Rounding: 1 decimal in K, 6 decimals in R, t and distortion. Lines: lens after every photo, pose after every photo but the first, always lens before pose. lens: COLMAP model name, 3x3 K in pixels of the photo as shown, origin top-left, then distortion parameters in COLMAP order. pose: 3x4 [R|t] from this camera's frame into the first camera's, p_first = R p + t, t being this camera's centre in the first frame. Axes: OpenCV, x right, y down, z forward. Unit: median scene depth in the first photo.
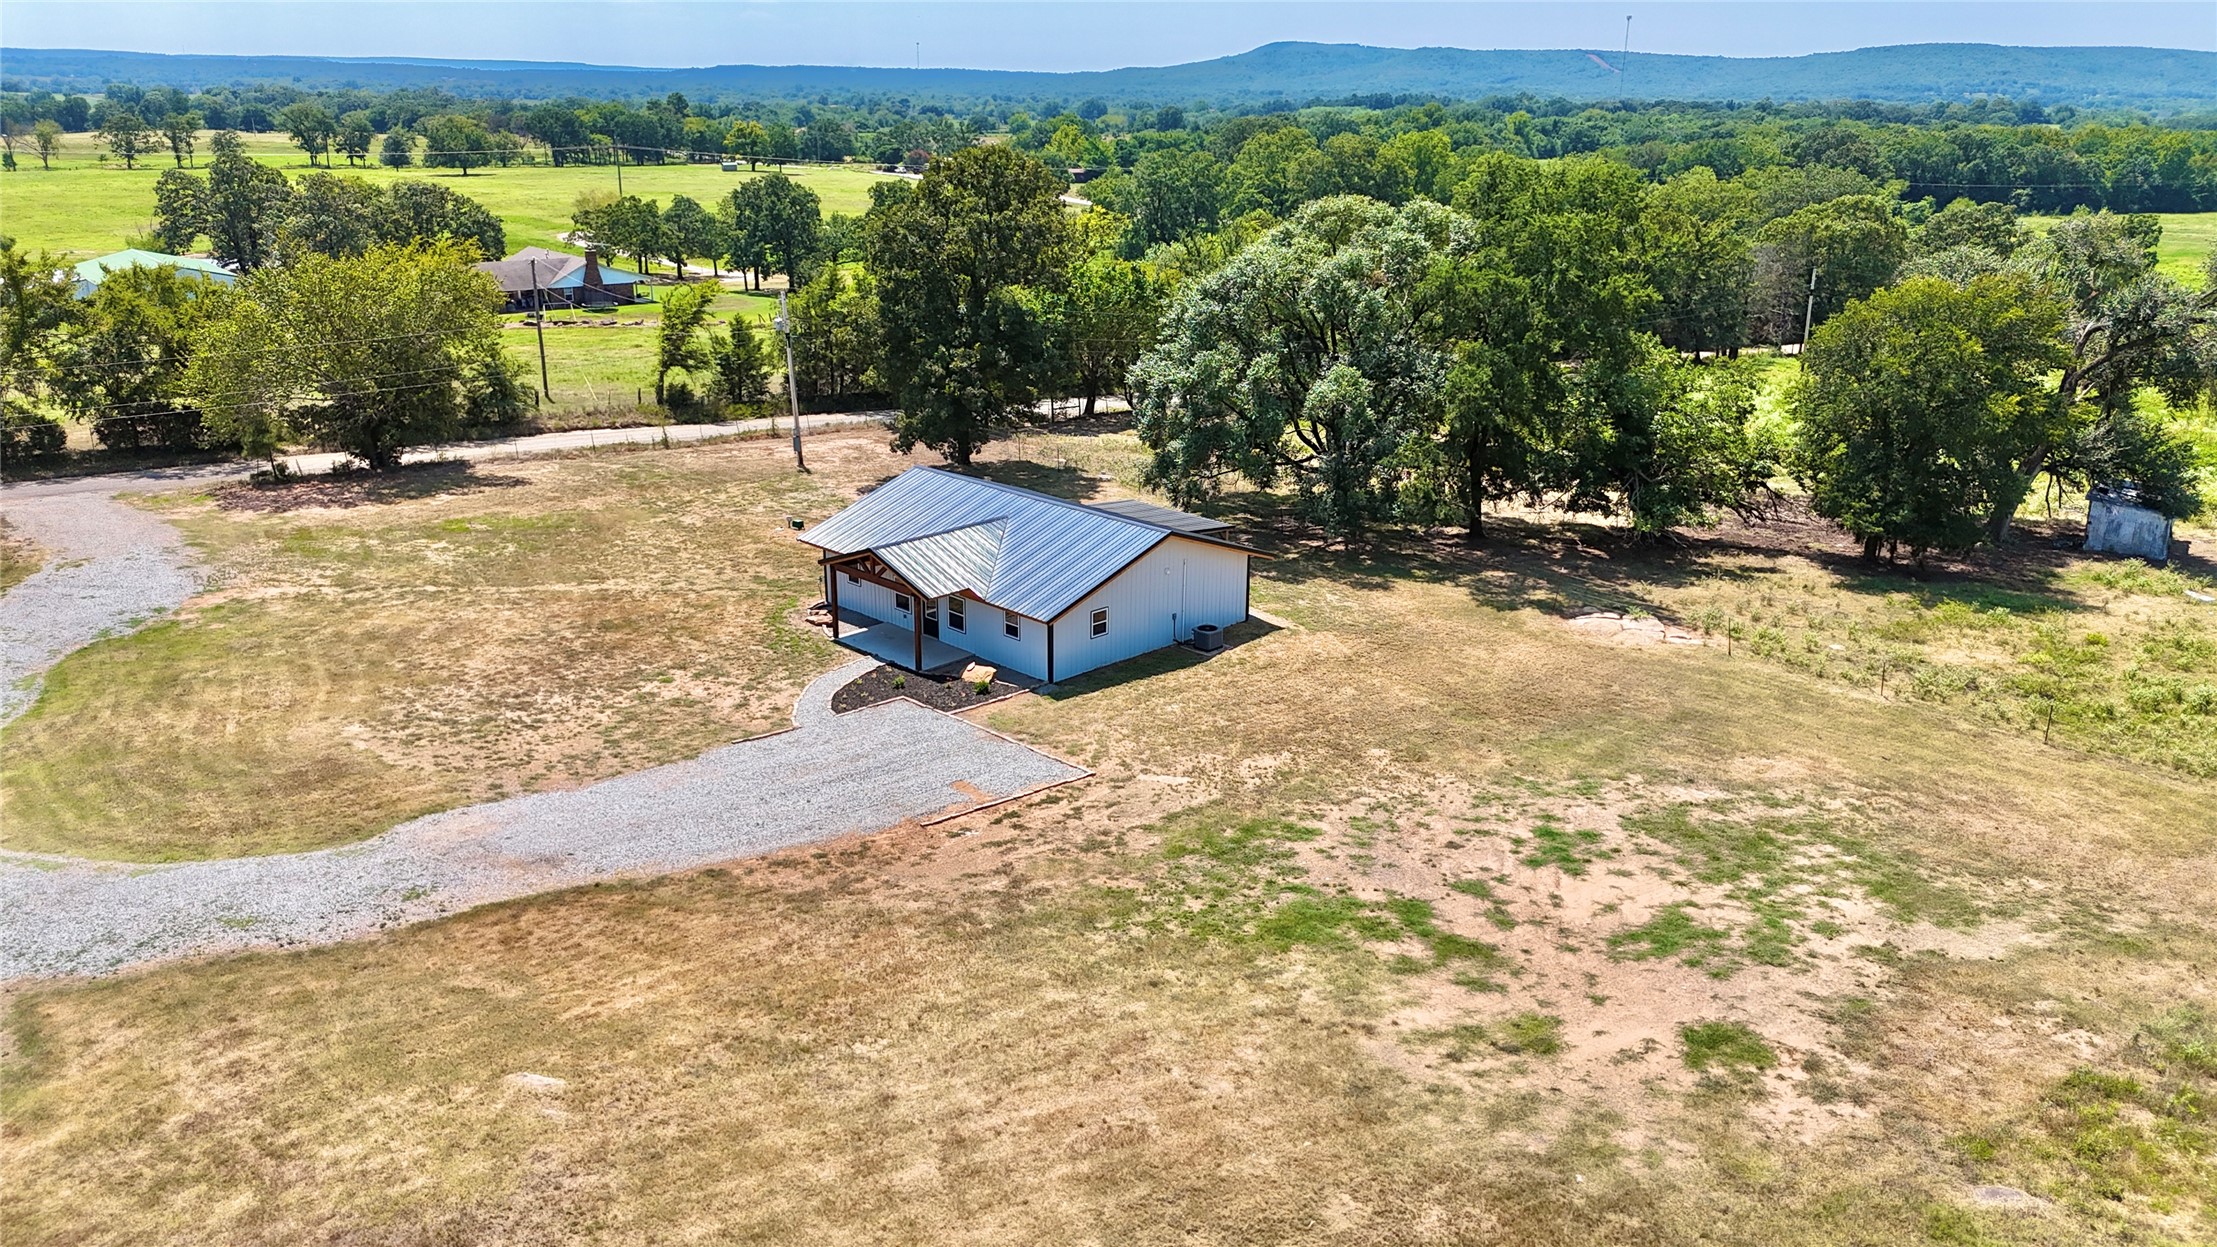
lens RADIAL K [[1627.9, 0, 1102.3], [0, 1627.9, 617.4], [0, 0, 1]] dist [0.076640, -0.083486]
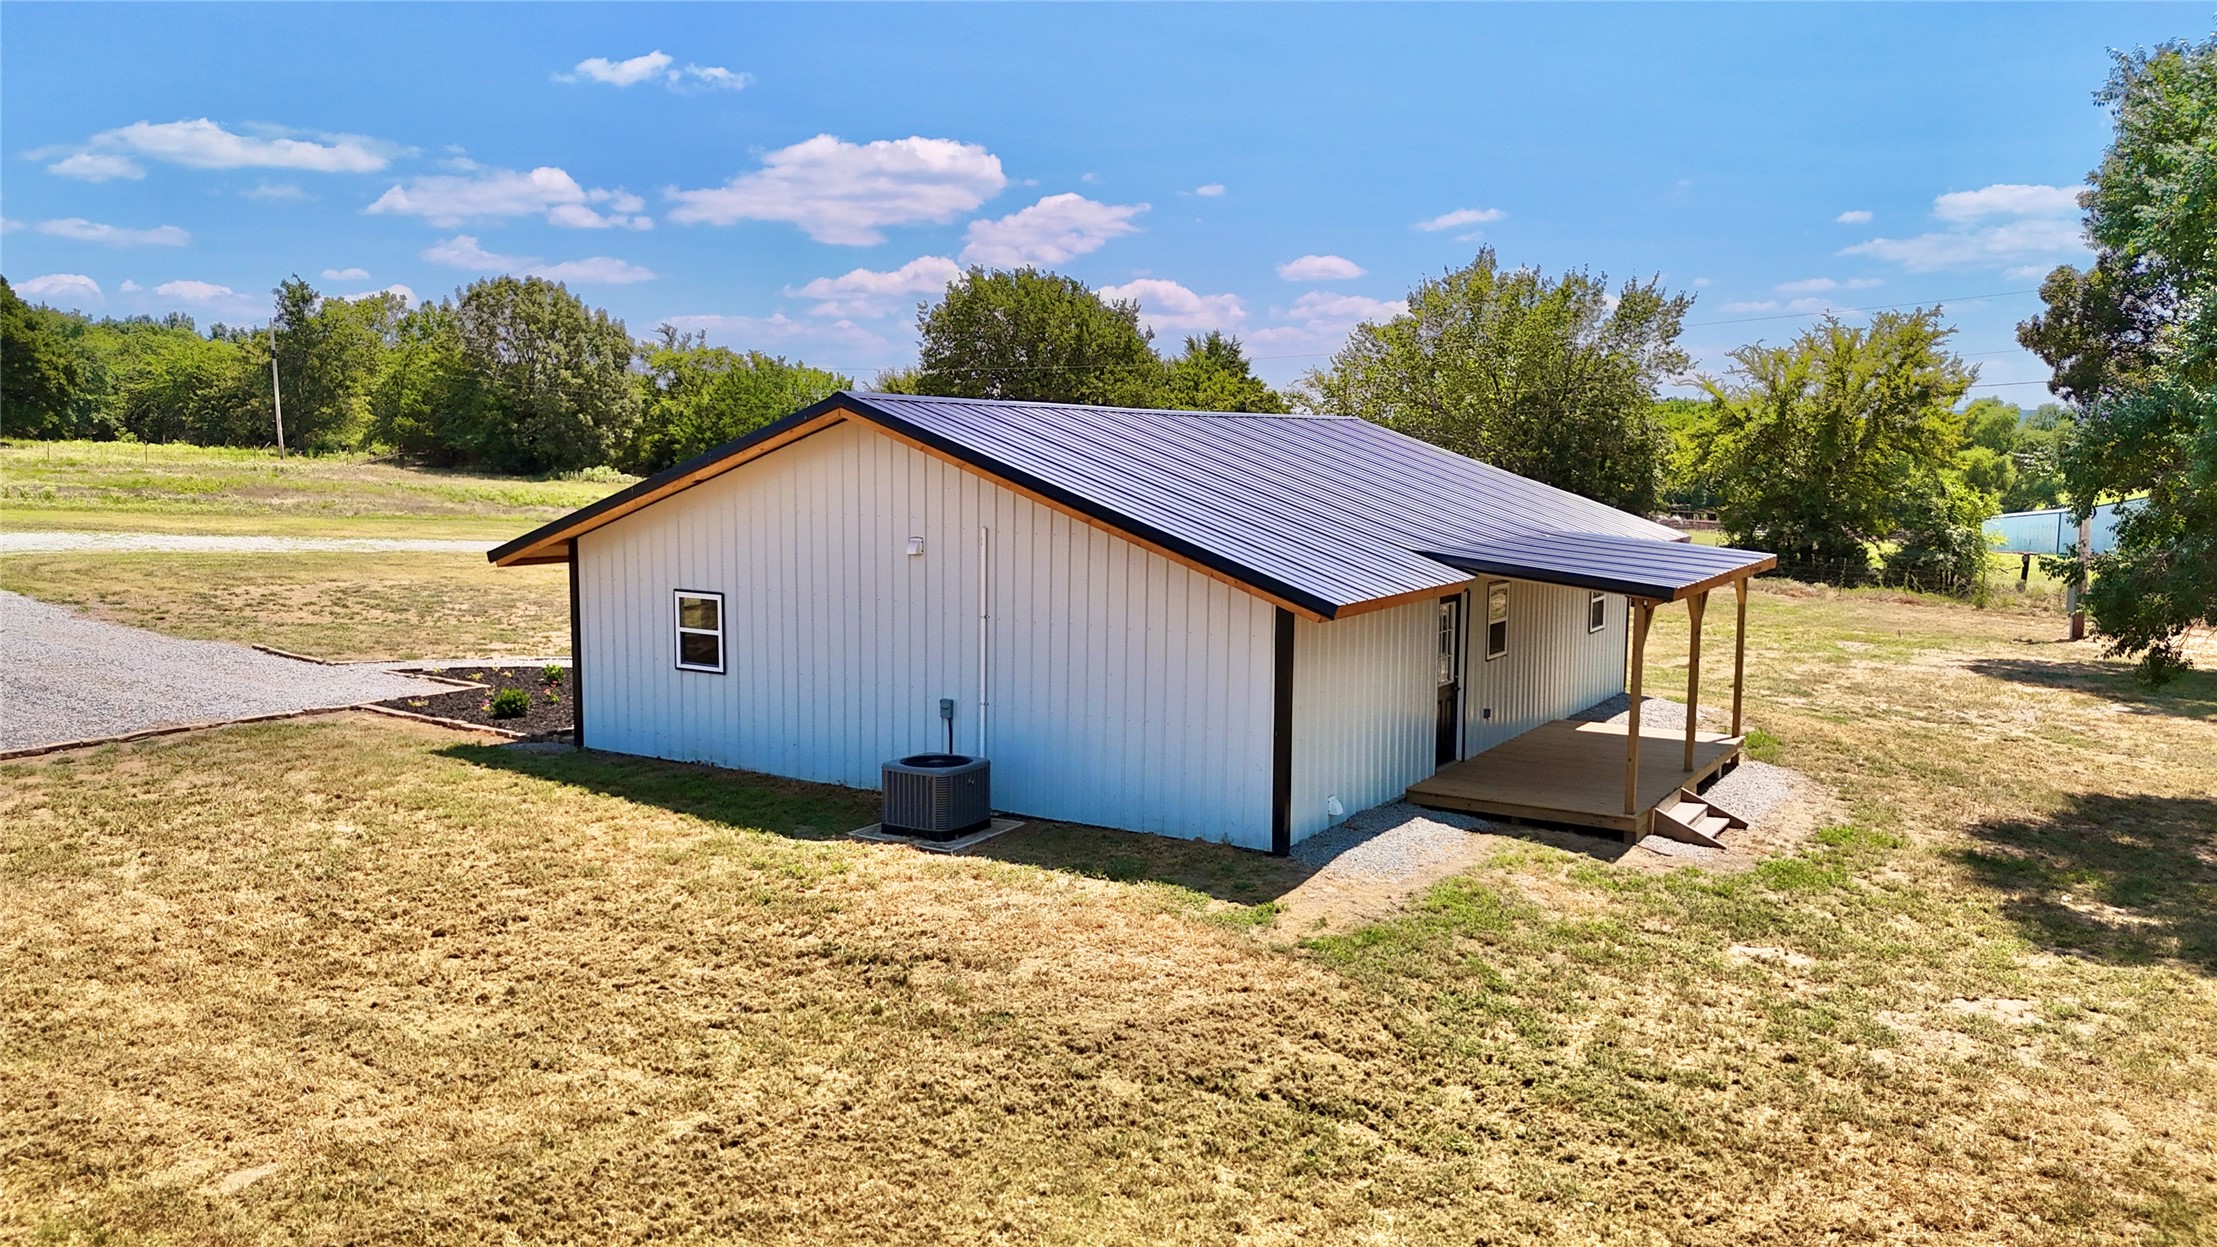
lens RADIAL K [[1627.9, 0, 1108.9], [0, 1627.9, 629.2], [0, 0, 1]] dist [0.076640, -0.083486]
pose [[0.228540, 0.099970, -0.968388, 0.363708], [-0.311593, 0.949899, 0.024525, -0.033883], [0.922323, 0.296138, 0.248240, 0.994994]]
